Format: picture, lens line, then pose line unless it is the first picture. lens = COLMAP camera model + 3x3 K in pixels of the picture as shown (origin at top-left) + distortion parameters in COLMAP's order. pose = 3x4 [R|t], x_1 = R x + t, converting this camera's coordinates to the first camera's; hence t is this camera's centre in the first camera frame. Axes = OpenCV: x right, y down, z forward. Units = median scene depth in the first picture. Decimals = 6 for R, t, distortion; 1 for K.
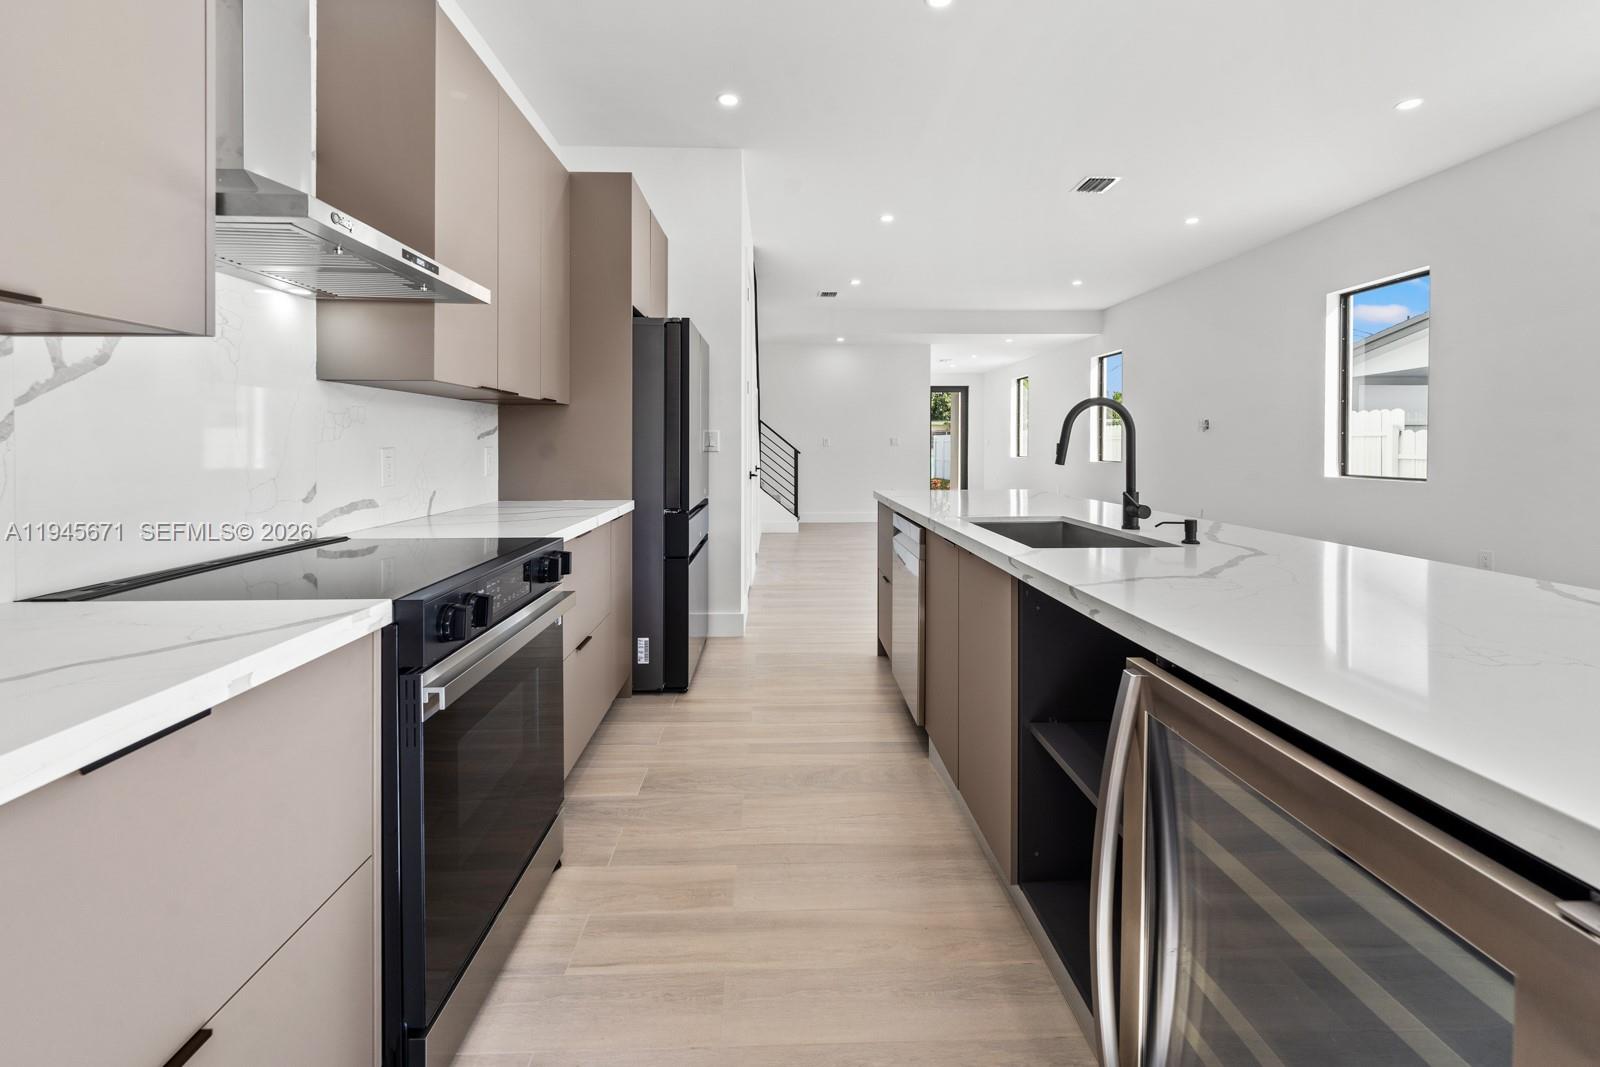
lens RADIAL K [[685.4, 0, 801.2], [0, 685.4, 441.5], [0, 0, 1]] dist [-0.000372, -0.000471]
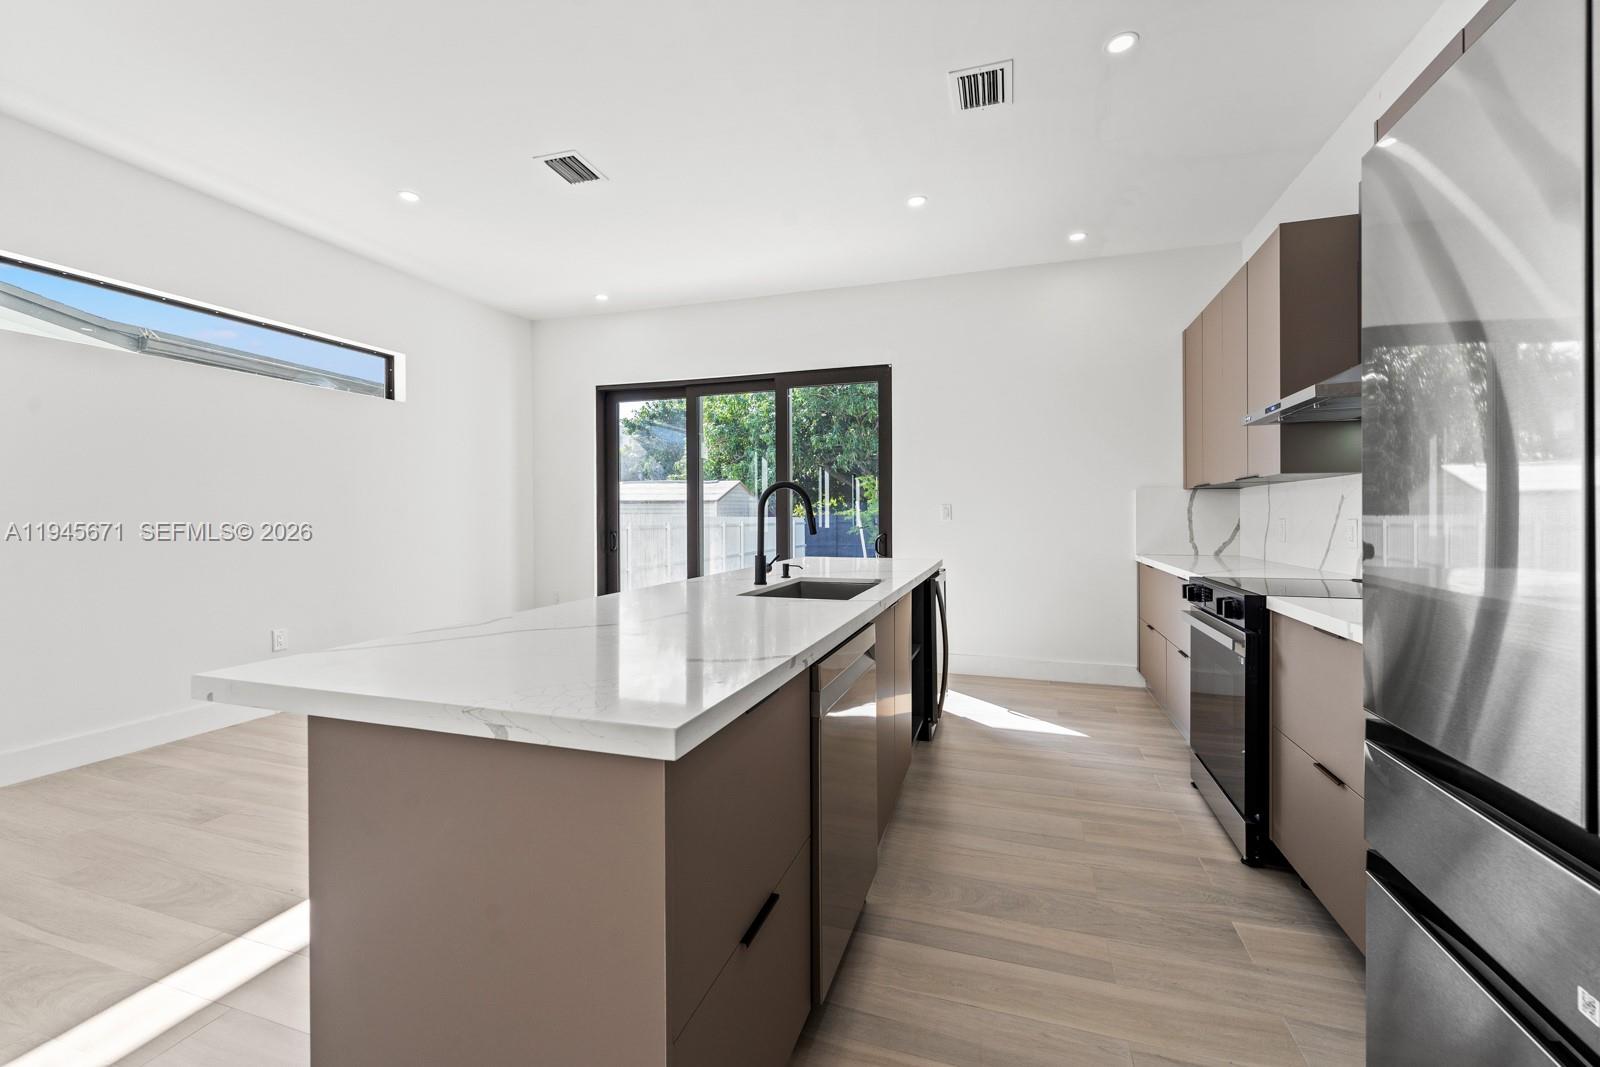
lens RADIAL K [[662.3, 0, 792.5], [0, 662.3, 519.2], [0, 0, 1]] dist [-0.001441, -0.000149]
pose [[-0.935595, 0.001854, 0.353070, -0.013521], [0.002655, 0.999995, 0.001784, 0.002756], [-0.353064, 0.002606, -0.935595, 1.756644]]
